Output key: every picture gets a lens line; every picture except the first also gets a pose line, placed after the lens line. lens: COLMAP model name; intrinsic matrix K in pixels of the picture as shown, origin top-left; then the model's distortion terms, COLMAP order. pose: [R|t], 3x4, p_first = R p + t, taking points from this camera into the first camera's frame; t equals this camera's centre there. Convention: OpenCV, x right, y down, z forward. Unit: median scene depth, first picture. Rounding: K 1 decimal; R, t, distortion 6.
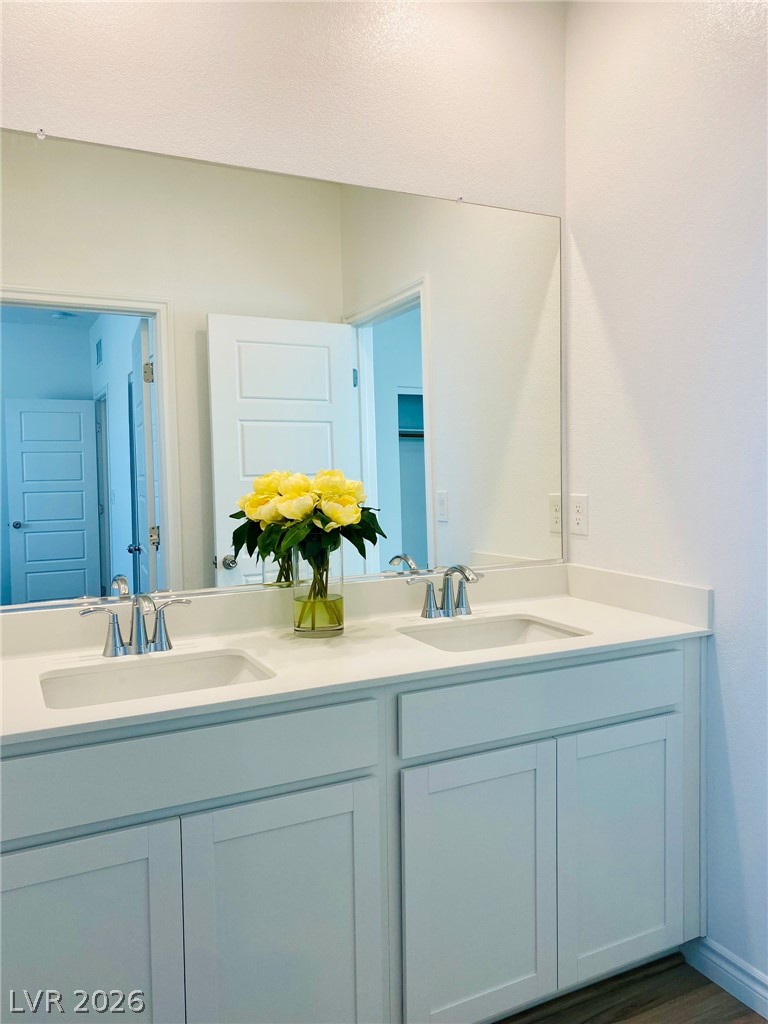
lens RADIAL K [[781.9, 0, 384.0], [0, 781.9, 512.0], [0, 0, 1]] dist [0.077255, -0.107785]
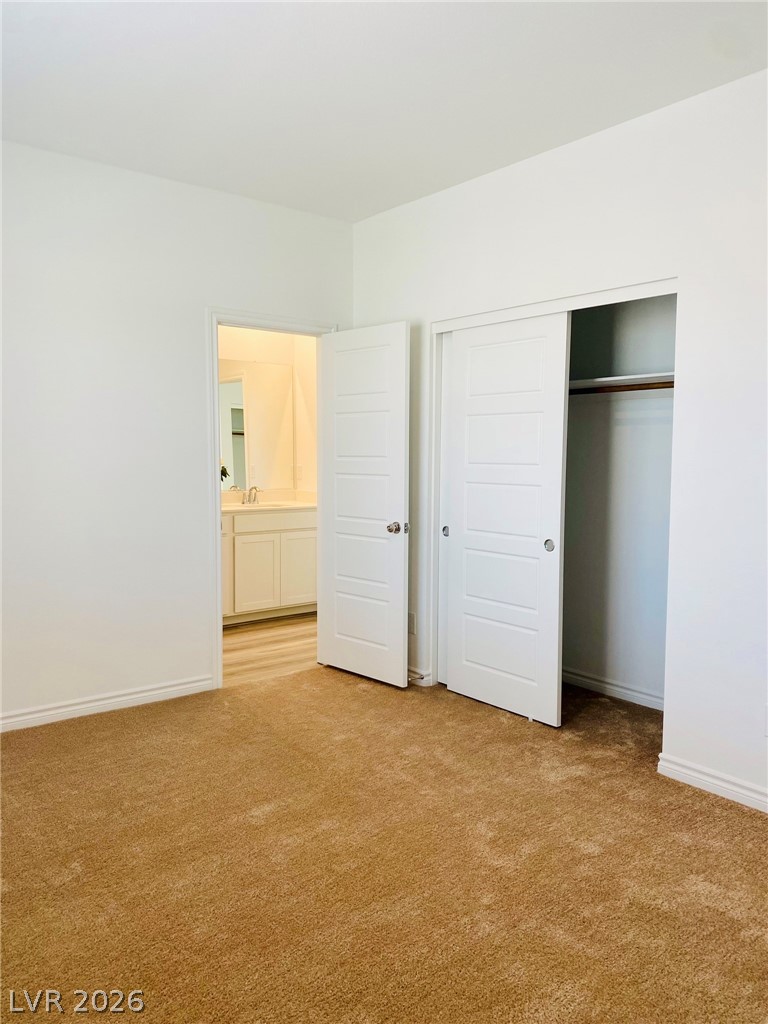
lens RADIAL K [[781.9, 0, 384.0], [0, 781.9, 512.0], [0, 0, 1]] dist [0.077255, -0.107785]
pose [[0.974295, 0.024480, 0.223943, -0.081826], [-0.032121, 0.999017, 0.030543, 0.051578], [-0.222975, -0.036952, 0.974124, -1.842766]]
